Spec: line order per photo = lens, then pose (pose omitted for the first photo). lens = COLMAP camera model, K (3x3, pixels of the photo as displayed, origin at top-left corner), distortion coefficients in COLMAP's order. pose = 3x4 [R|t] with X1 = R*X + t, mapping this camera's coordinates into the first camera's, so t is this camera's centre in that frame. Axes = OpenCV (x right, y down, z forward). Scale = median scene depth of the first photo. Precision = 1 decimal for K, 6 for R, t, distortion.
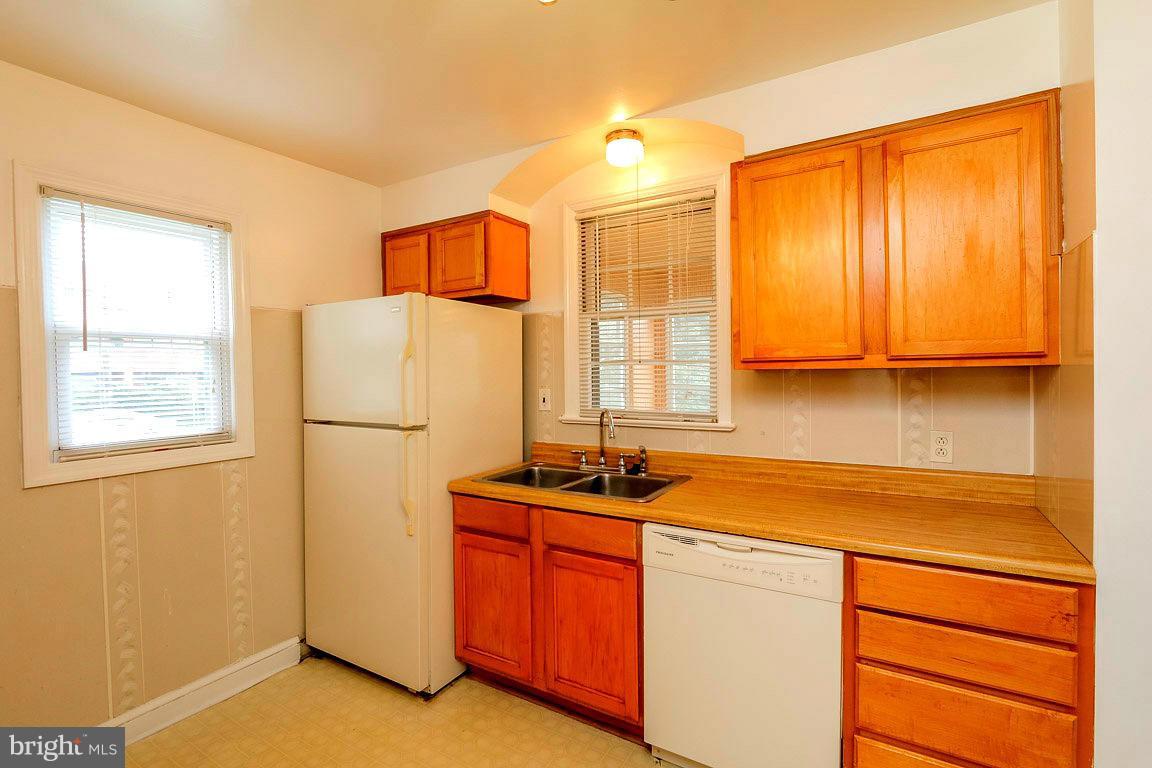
lens RADIAL K [[538.7, 0, 573.0], [0, 538.7, 378.0], [0, 0, 1]] dist [-0.002657, 0.000737]
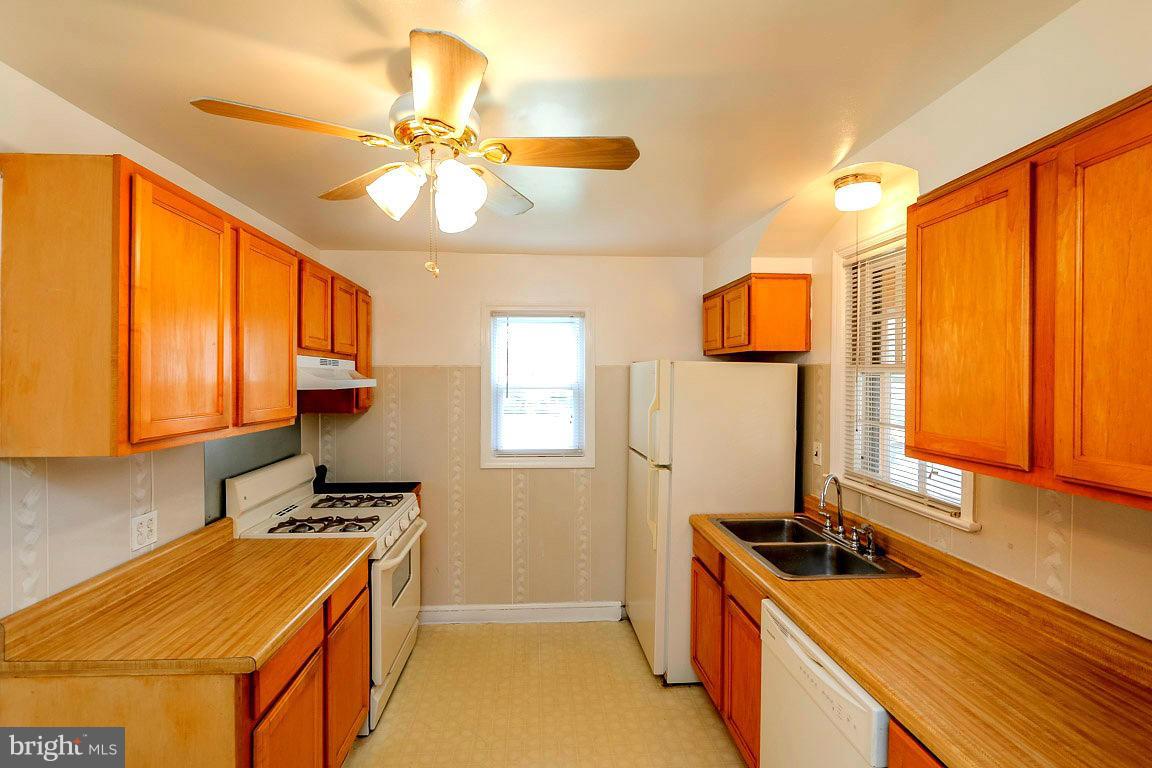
lens RADIAL K [[538.7, 0, 573.0], [0, 538.7, 378.0], [0, 0, 1]] dist [-0.002657, 0.000737]
pose [[0.580231, 0.020051, -0.814205, 0.582701], [-0.023814, 0.999687, 0.007648, -0.112741], [0.814104, 0.014952, 0.580527, 0.092744]]
